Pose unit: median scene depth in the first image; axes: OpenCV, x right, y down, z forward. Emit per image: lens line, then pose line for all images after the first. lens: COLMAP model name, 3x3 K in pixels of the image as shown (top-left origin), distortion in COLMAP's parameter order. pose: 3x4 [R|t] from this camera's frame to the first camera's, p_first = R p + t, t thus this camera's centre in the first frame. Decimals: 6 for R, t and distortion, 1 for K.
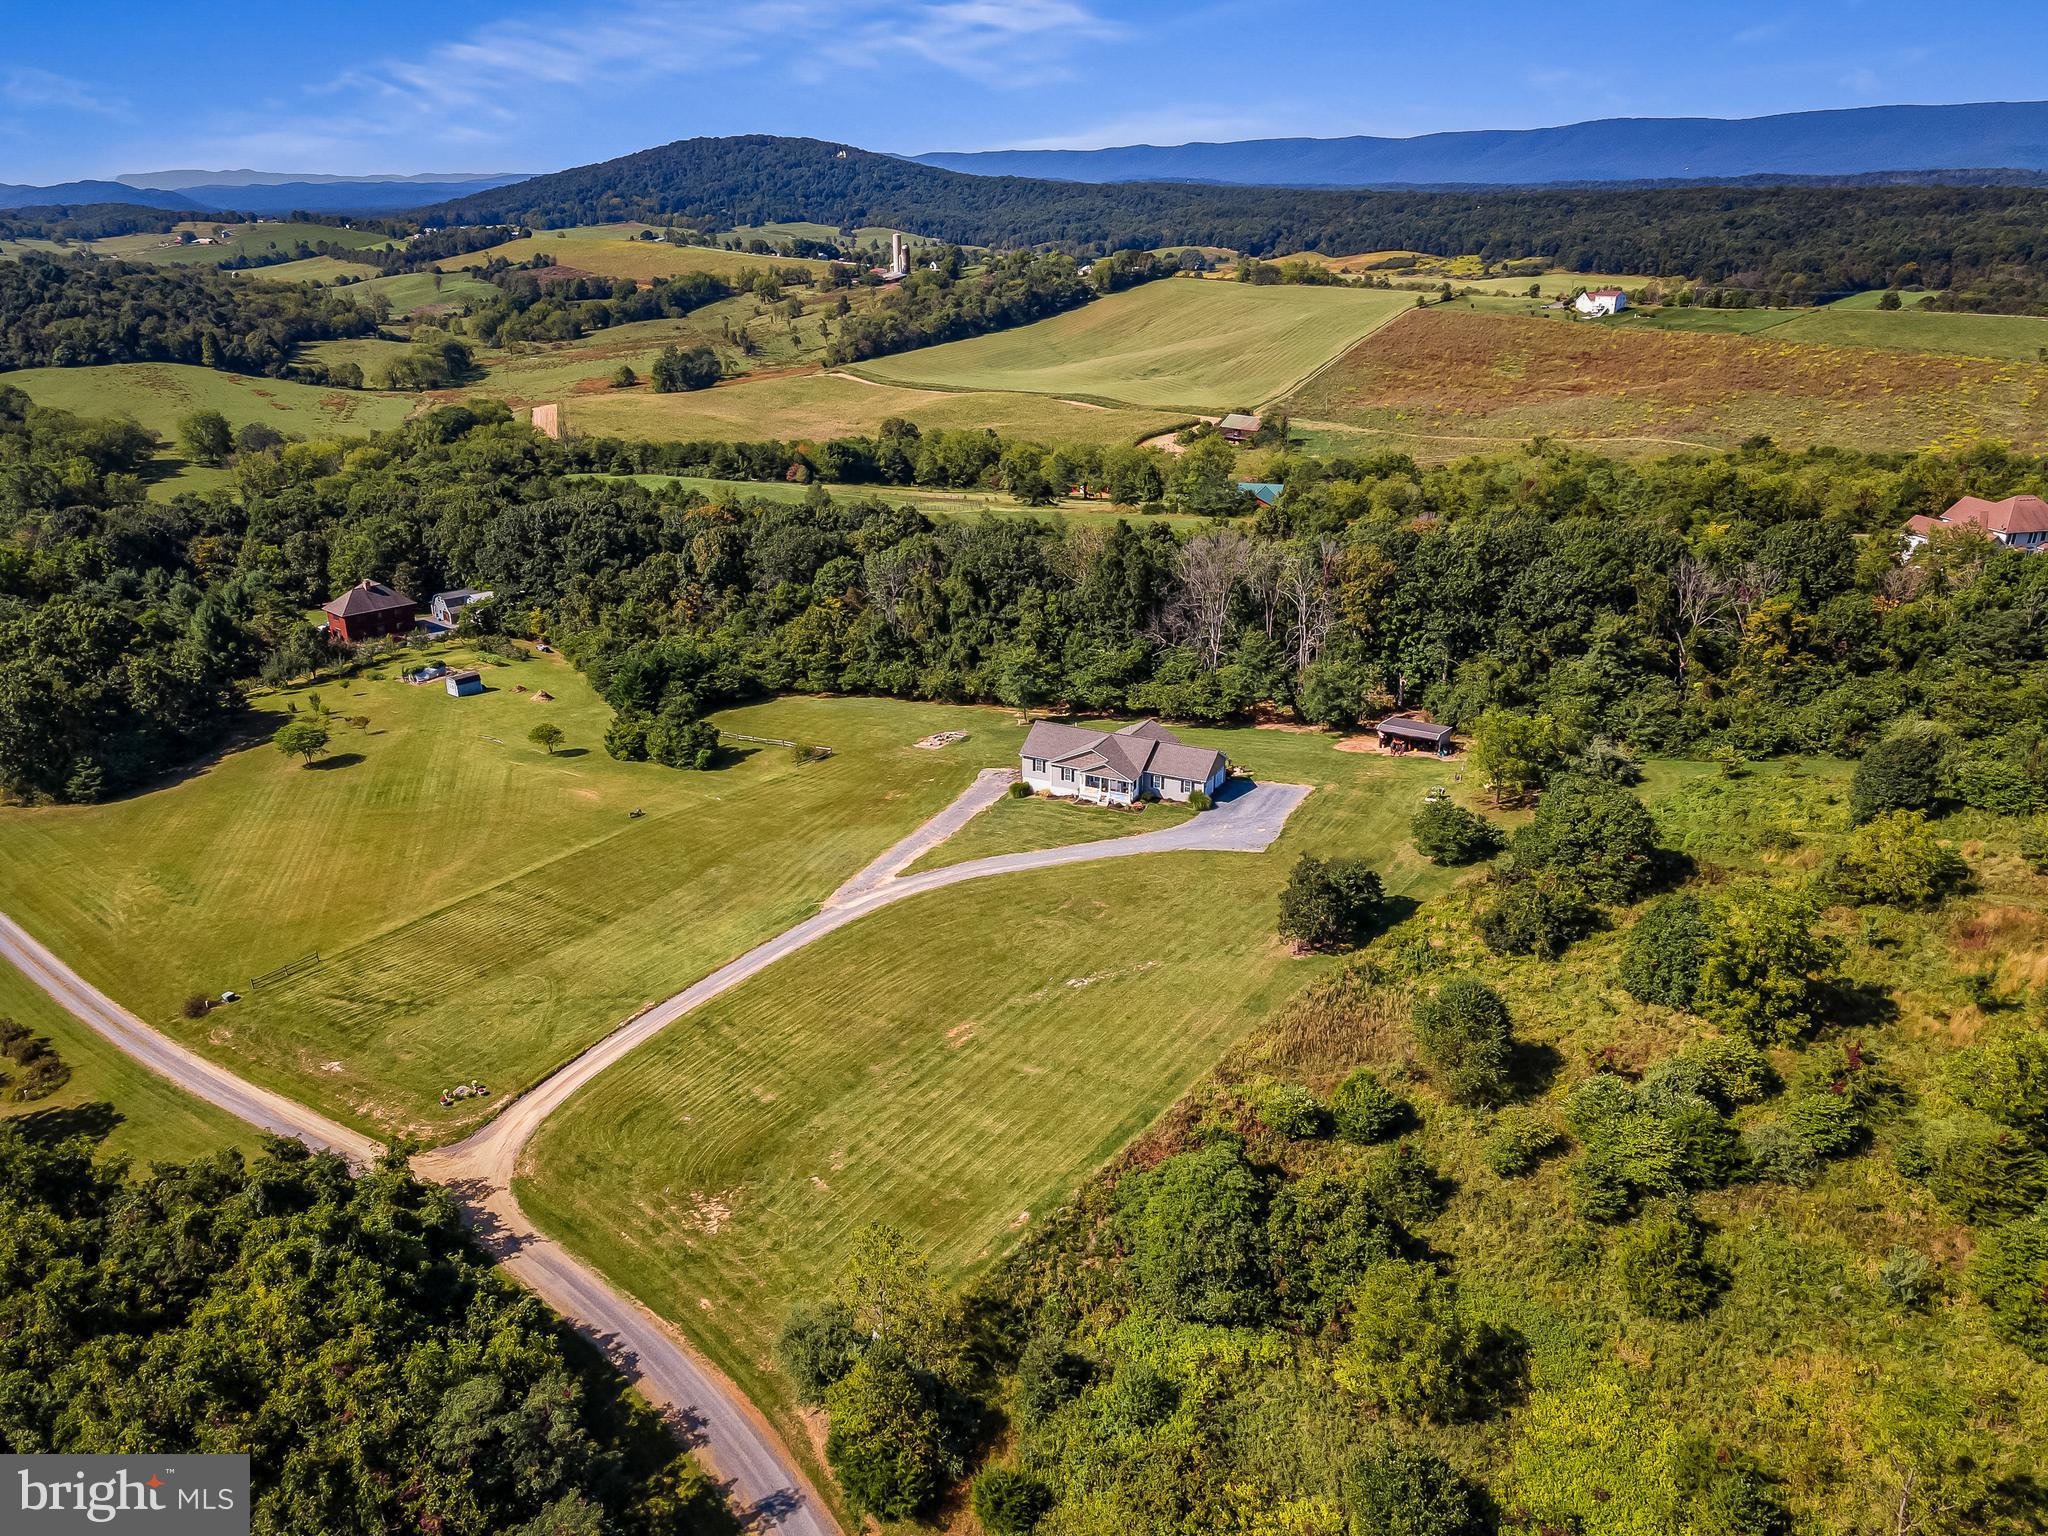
lens RADIAL K [[1462.2, 0, 1029.6], [0, 1462.2, 757.7], [0, 0, 1]] dist [0.019334, 0.037774]
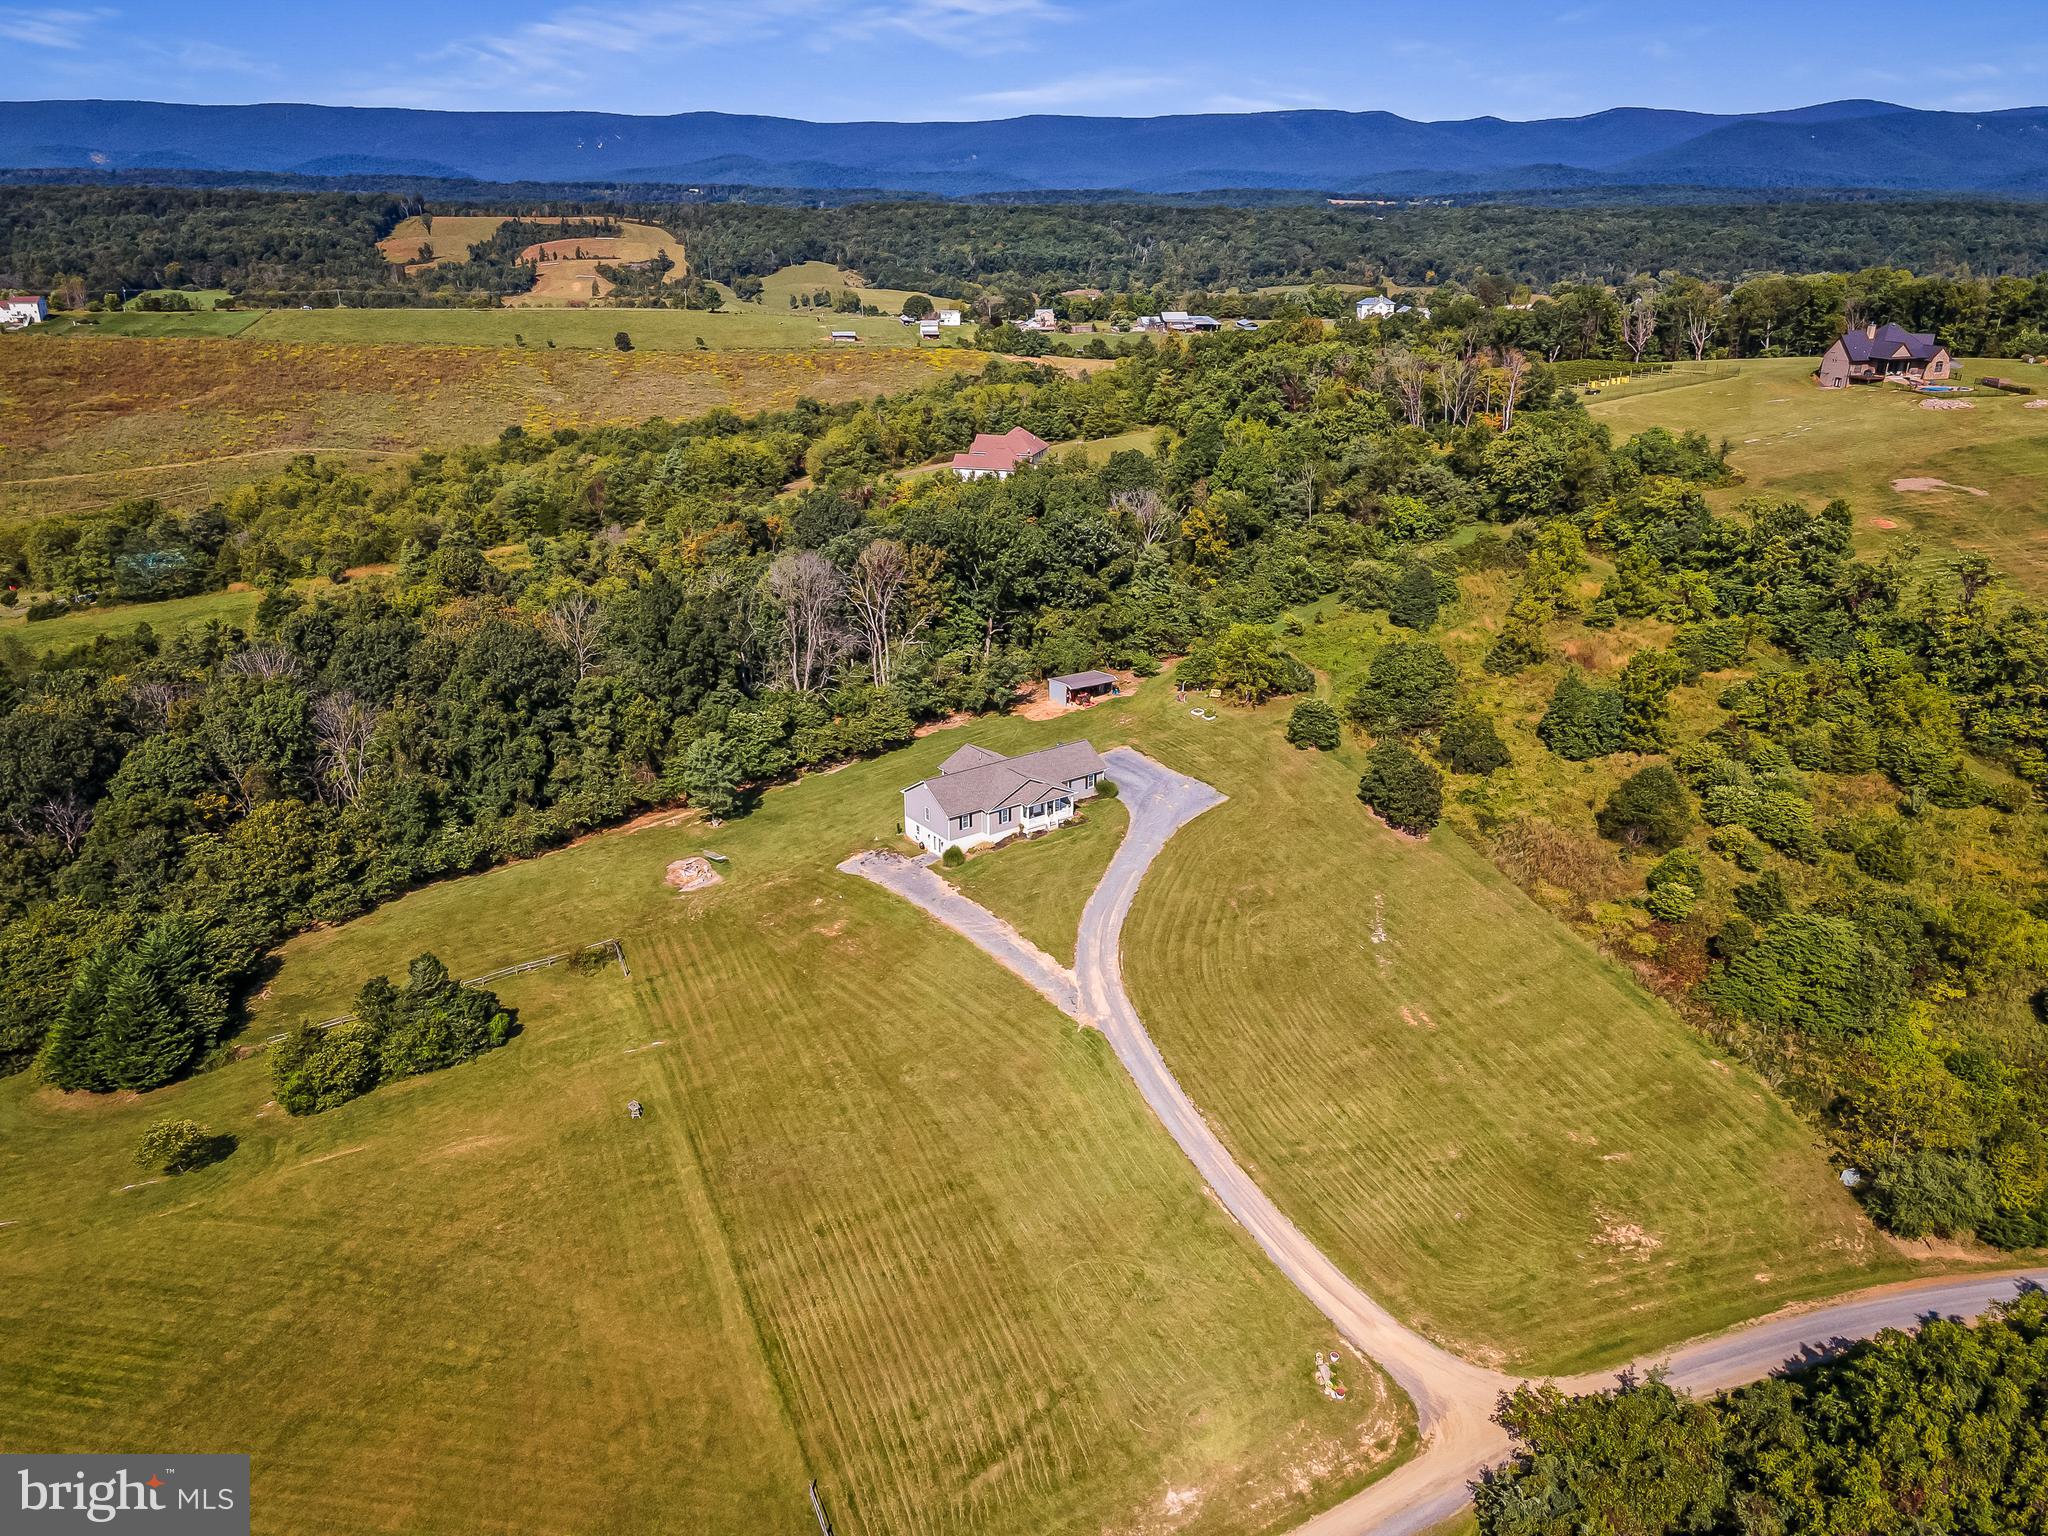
lens RADIAL K [[1427.9, 0, 1027.1], [0, 1427.9, 779.5], [0, 0, 1]] dist [0.018922, 0.044368]
pose [[0.474645, -0.327802, 0.816859, -0.580409], [0.311983, 0.930463, 0.192110, -0.149223], [-0.823031, 0.163662, 0.543908, 0.406558]]
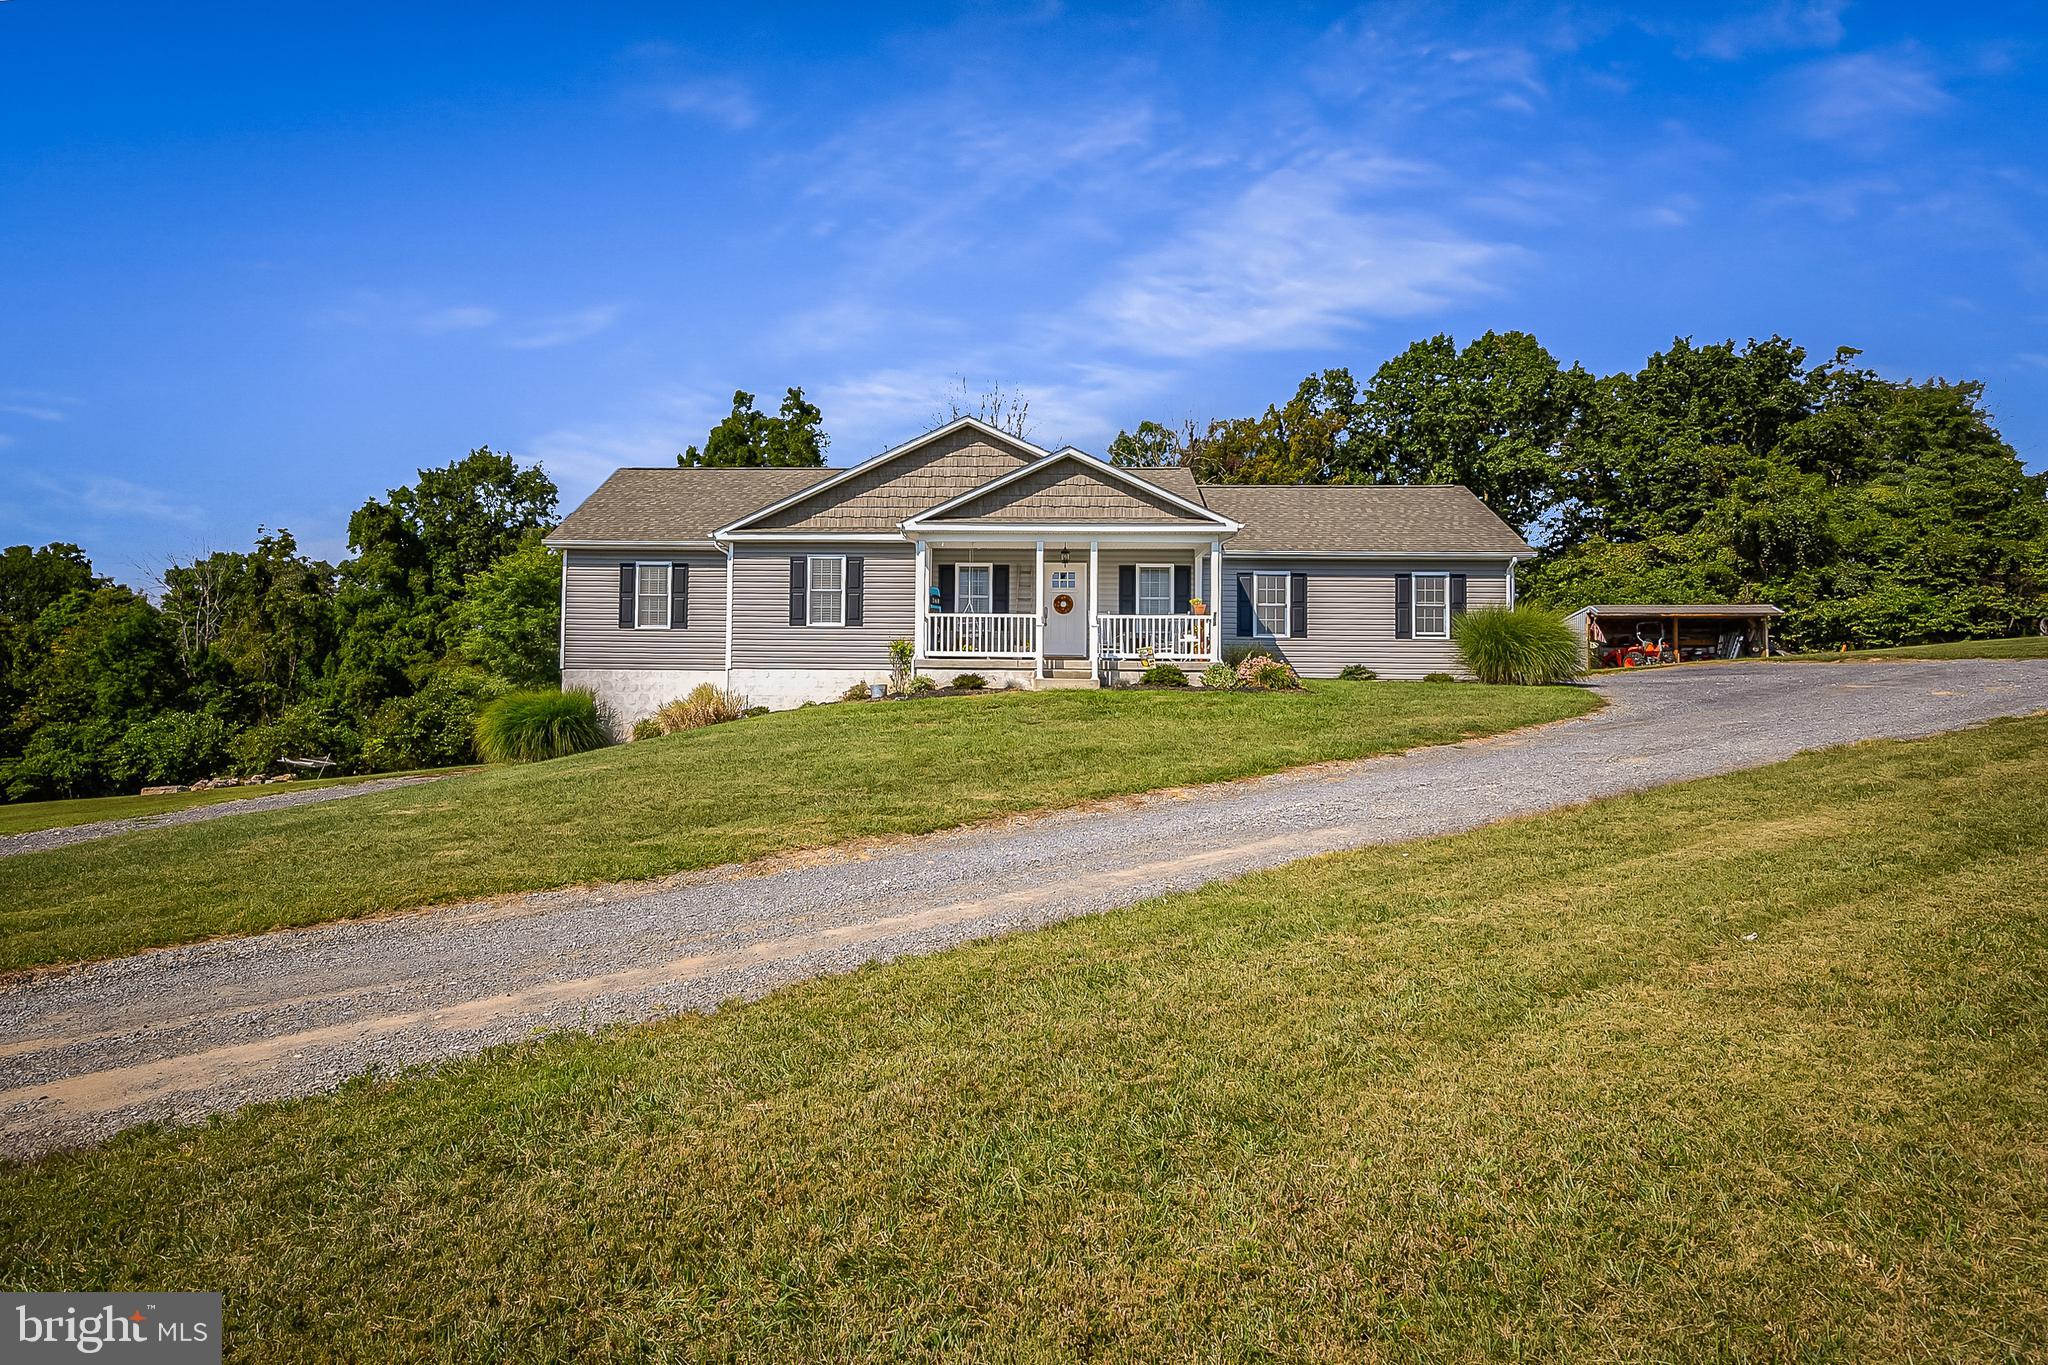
lens RADIAL K [[1067.1, 0, 965.5], [0, 1067.1, 692.6], [0, 0, 1]] dist [-0.002104, -0.000056]
pose [[0.917274, 0.006404, 0.398206, -0.008858], [0.131335, 0.939073, -0.317636, 0.056886], [-0.375979, 0.343657, 0.860546, 0.730285]]
